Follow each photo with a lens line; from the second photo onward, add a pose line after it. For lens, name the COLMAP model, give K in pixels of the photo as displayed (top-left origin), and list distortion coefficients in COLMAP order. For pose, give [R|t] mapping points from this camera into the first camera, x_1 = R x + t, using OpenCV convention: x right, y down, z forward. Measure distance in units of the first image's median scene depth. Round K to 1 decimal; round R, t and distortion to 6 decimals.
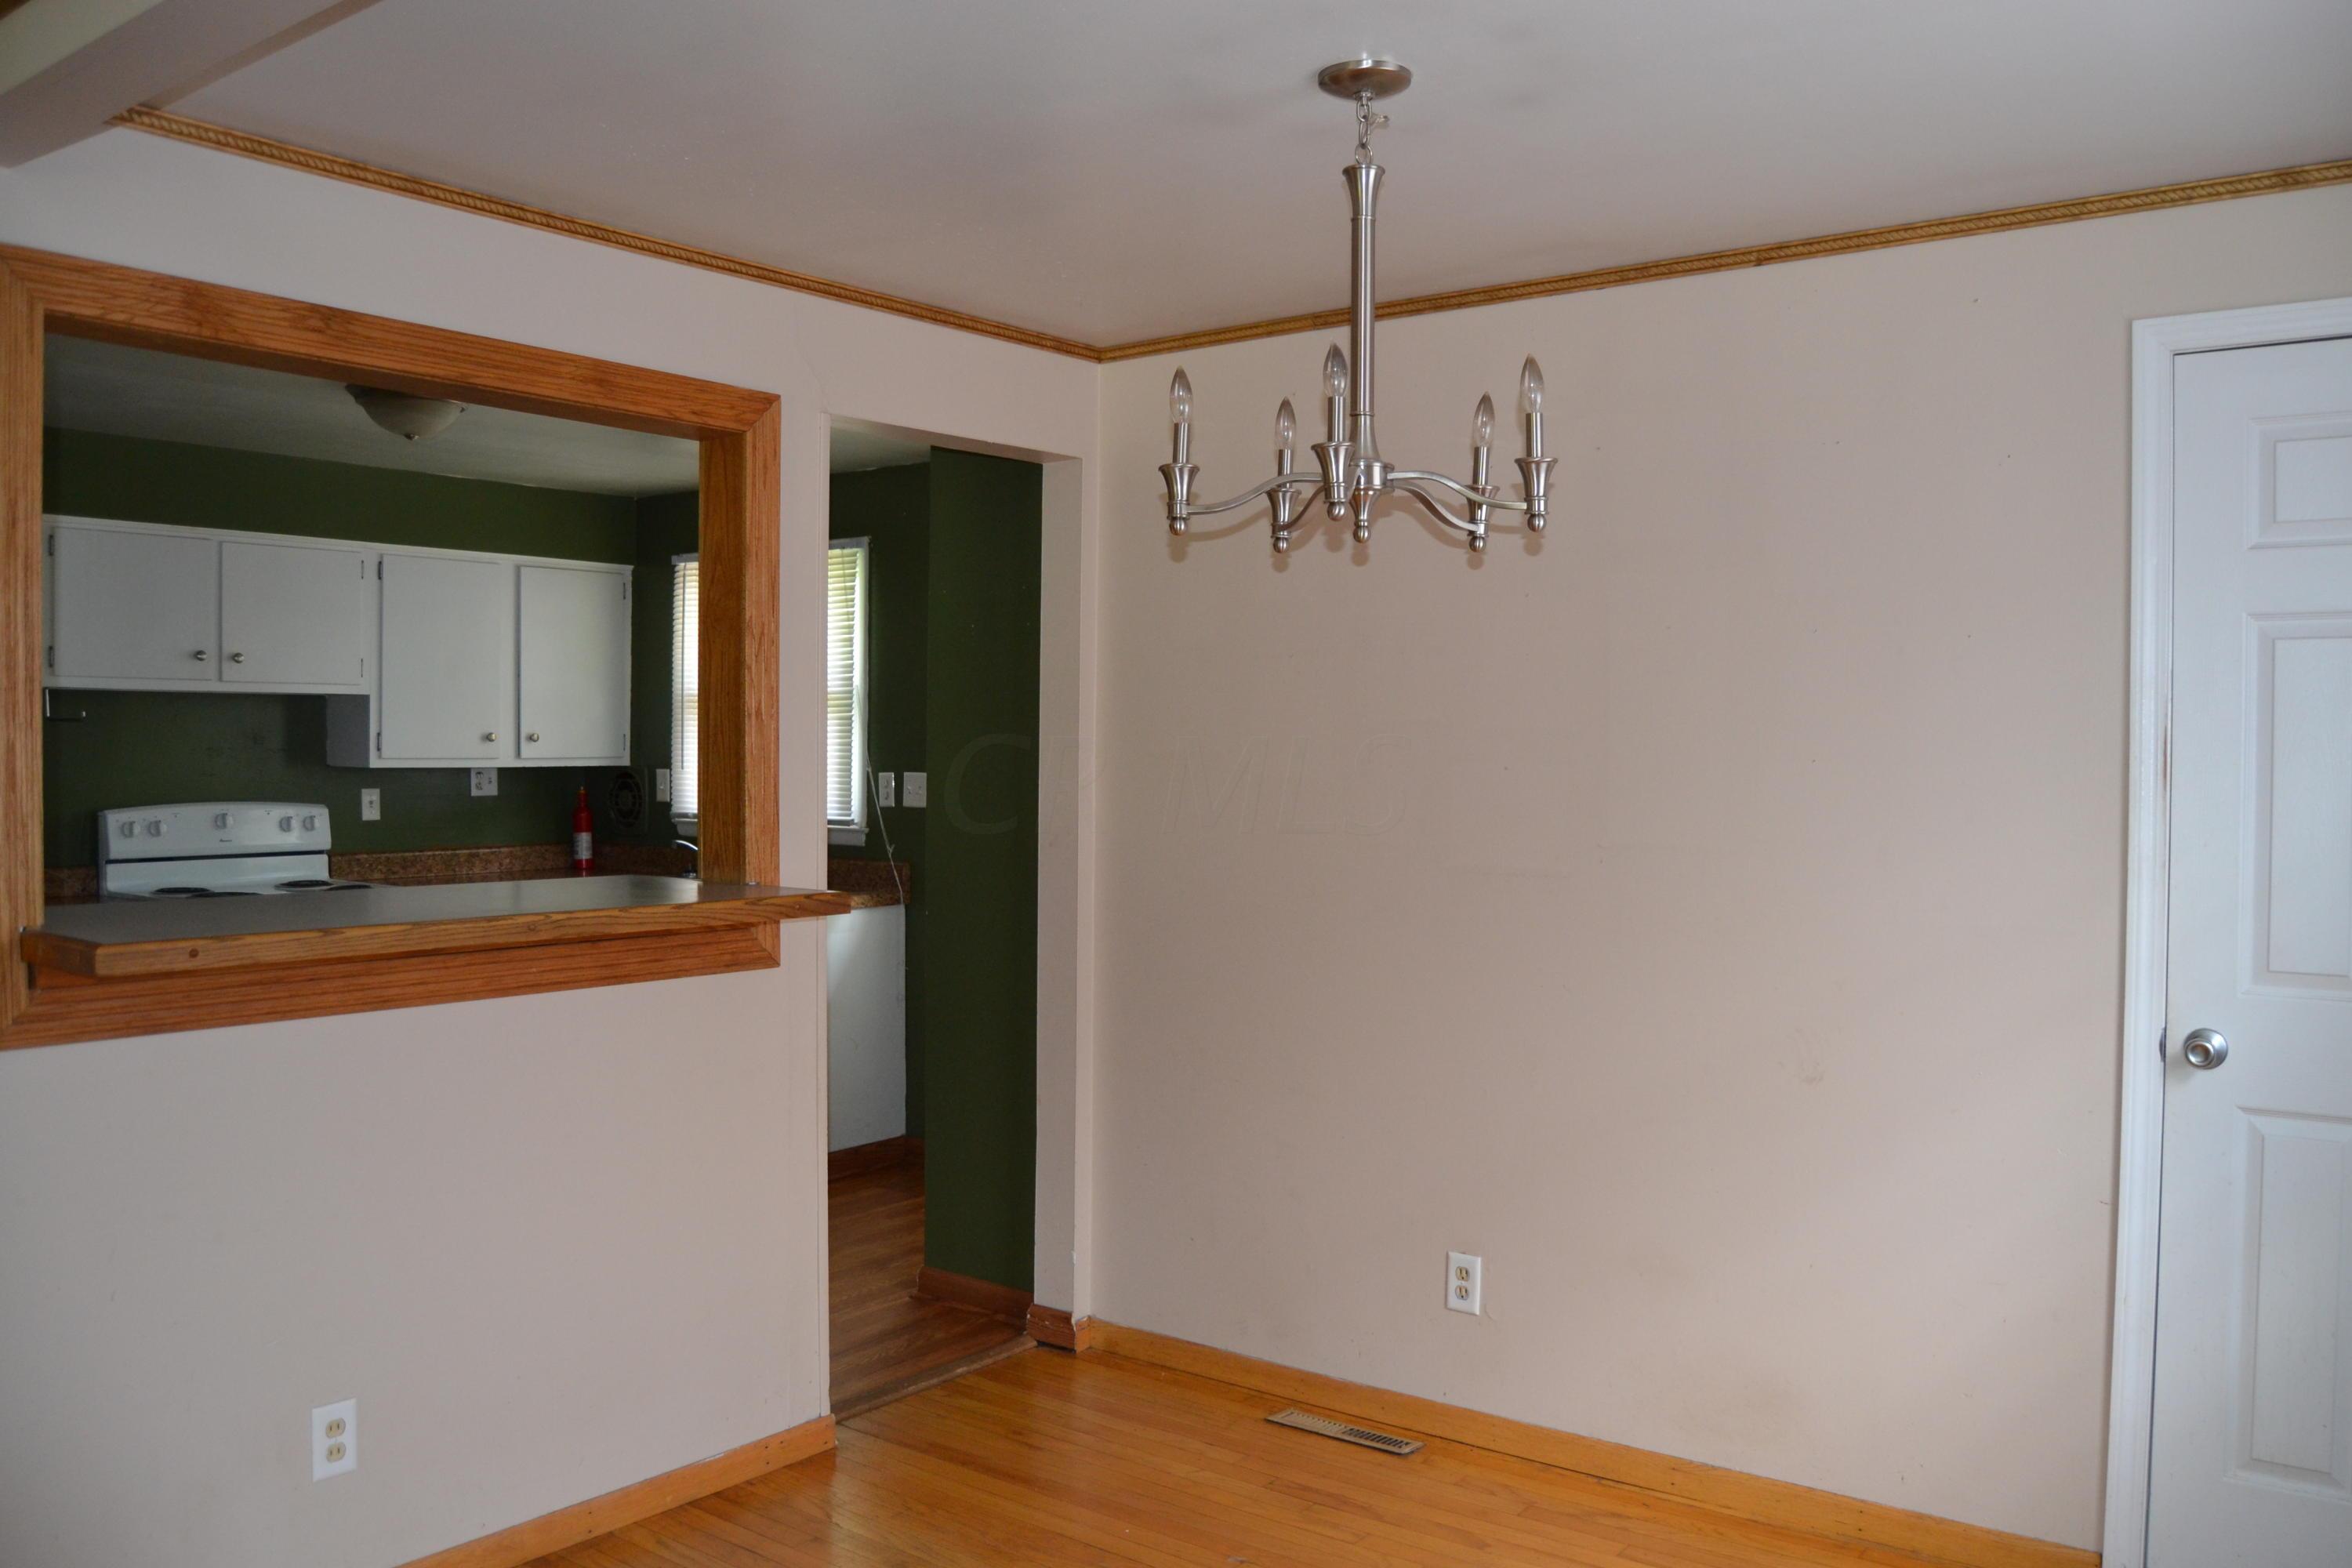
lens RADIAL K [[1876.4, 0, 1176.0], [0, 1876.4, 784.0], [0, 0, 1]] dist [-0.094696, 0.045821]
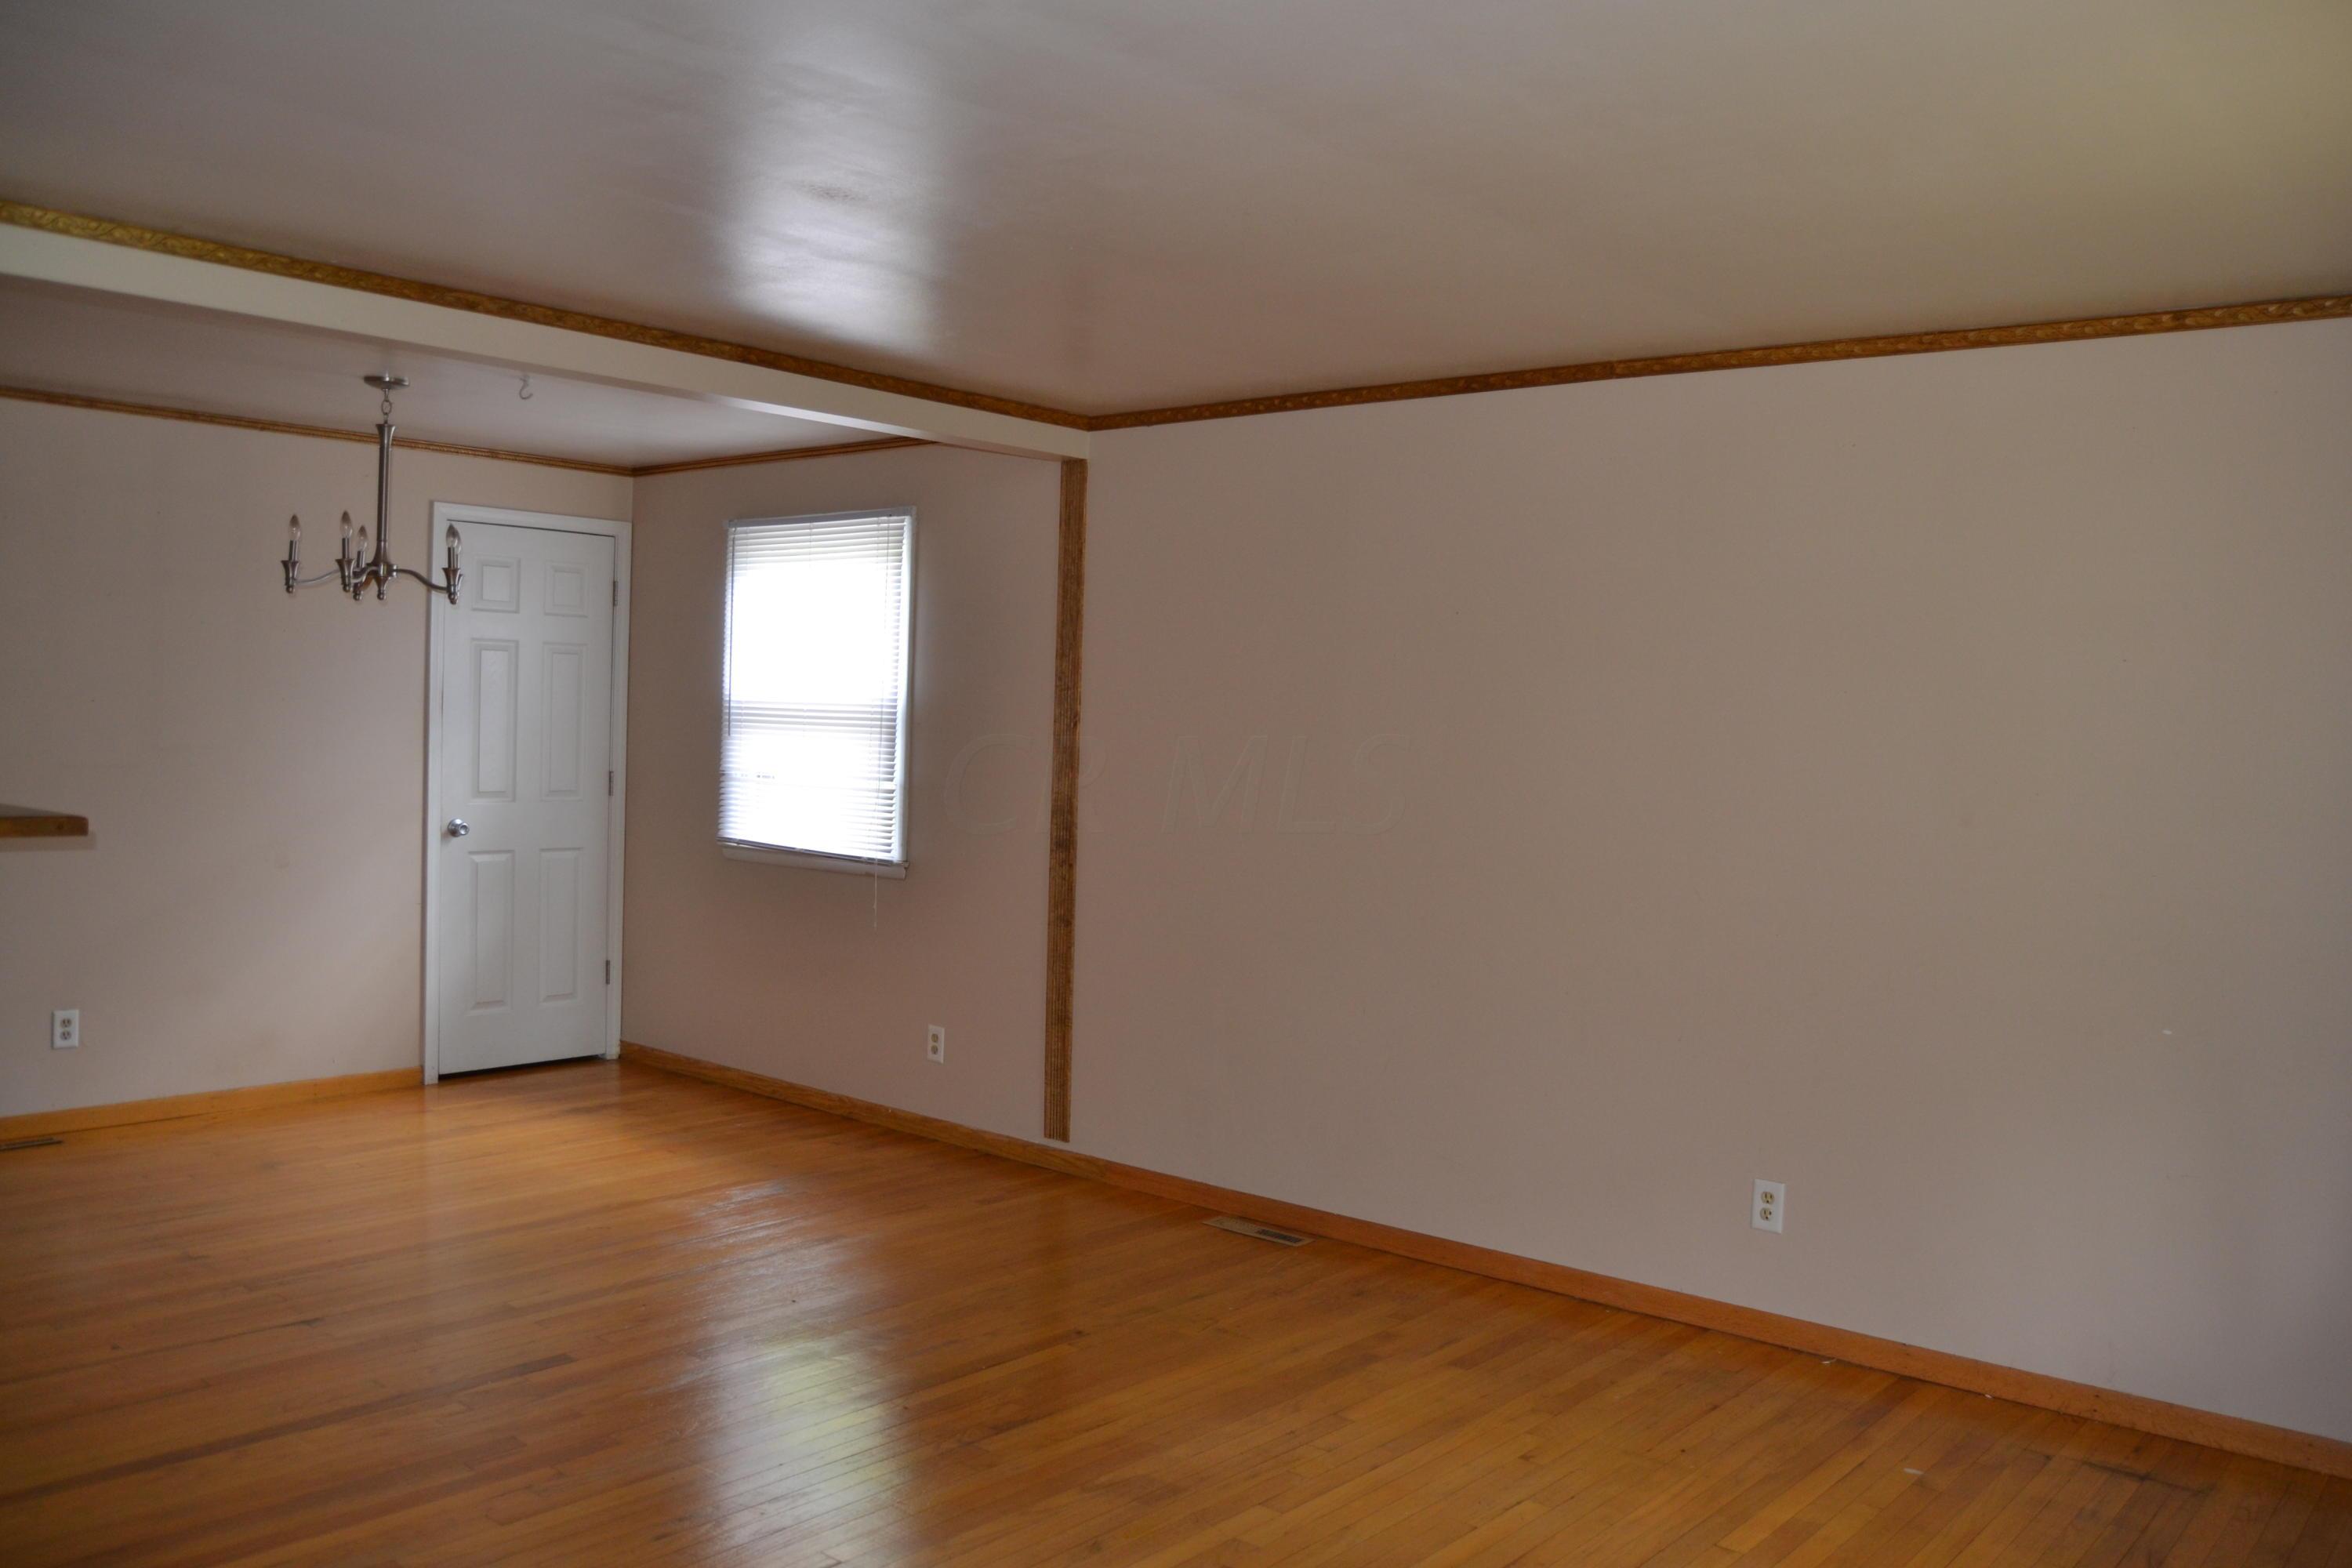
lens RADIAL K [[1876.4, 0, 1176.0], [0, 1876.4, 784.0], [0, 0, 1]] dist [-0.094696, 0.045821]
pose [[0.055491, -0.038223, 0.997727, -1.409019], [-0.007596, 0.999222, 0.038702, -0.004978], [-0.998430, -0.009727, 0.055158, -0.018592]]
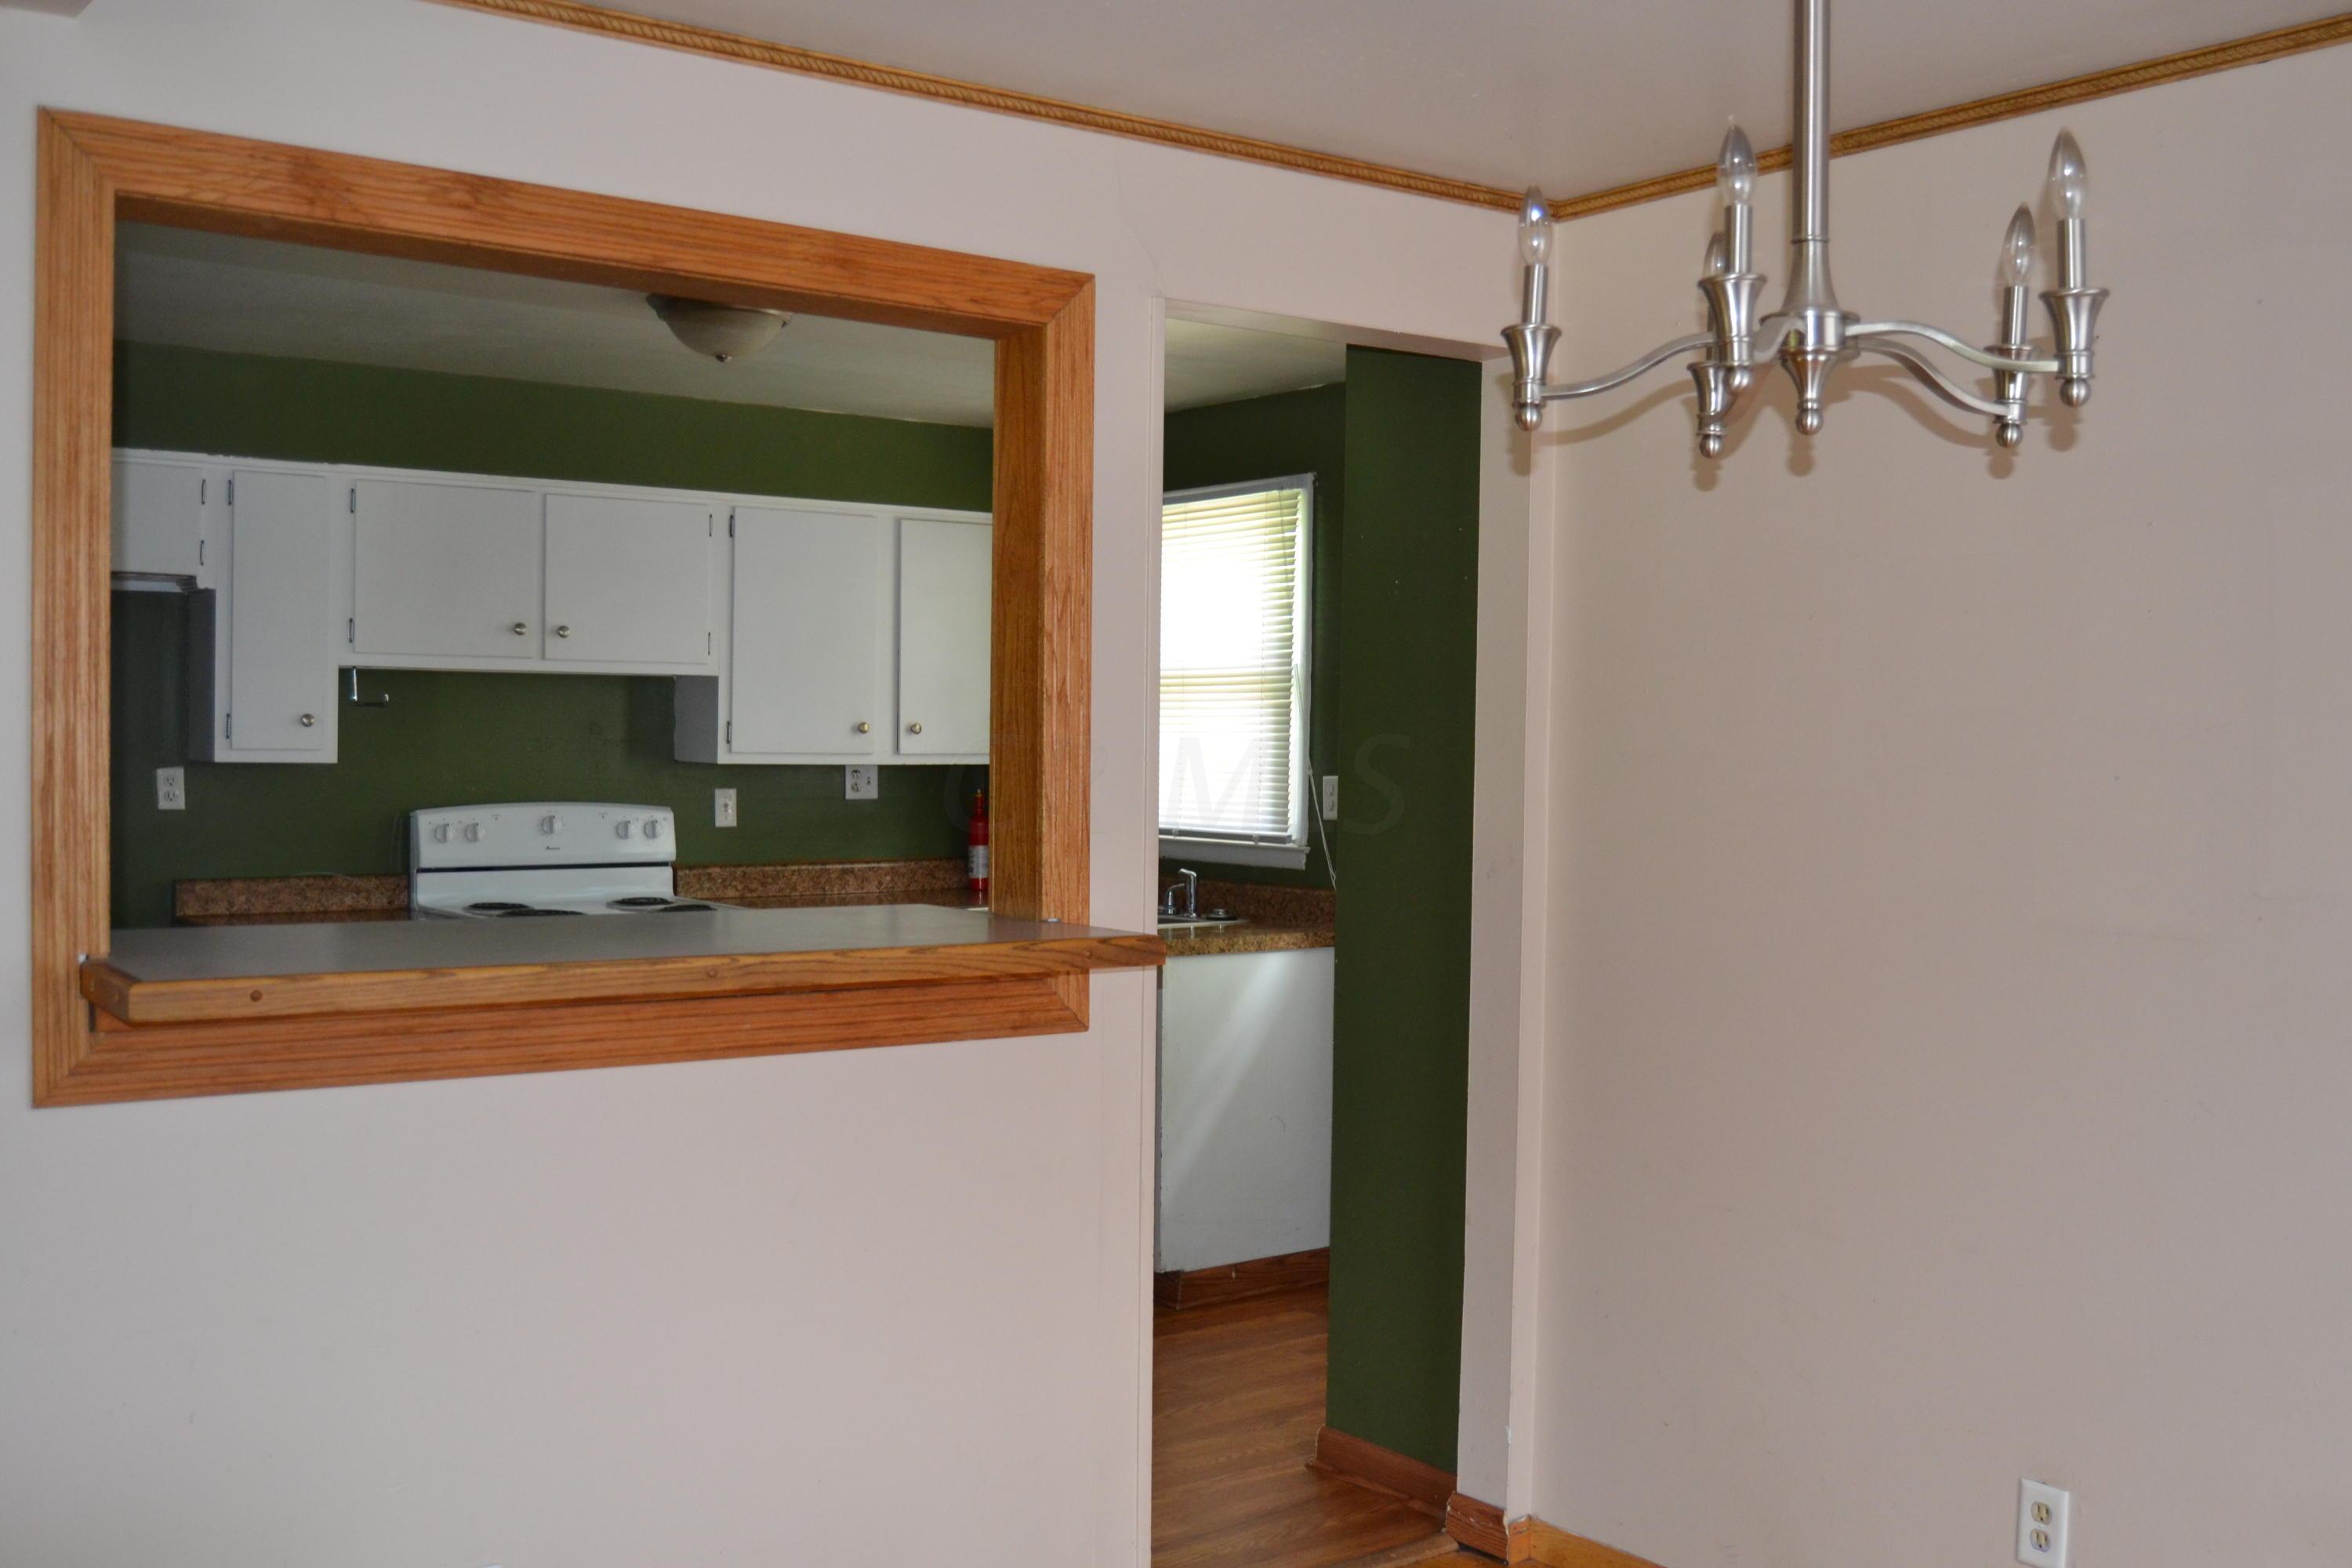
lens RADIAL K [[2288.4, 0, 1176.0], [0, 2288.4, 784.0], [0, 0, 1]] dist [-0.076770, 0.026675]
pose [[0.962160, 0.011076, -0.272261, 0.074197], [-0.011892, 0.999928, -0.001346, -0.001313], [0.272227, 0.004533, 0.962222, 0.120377]]
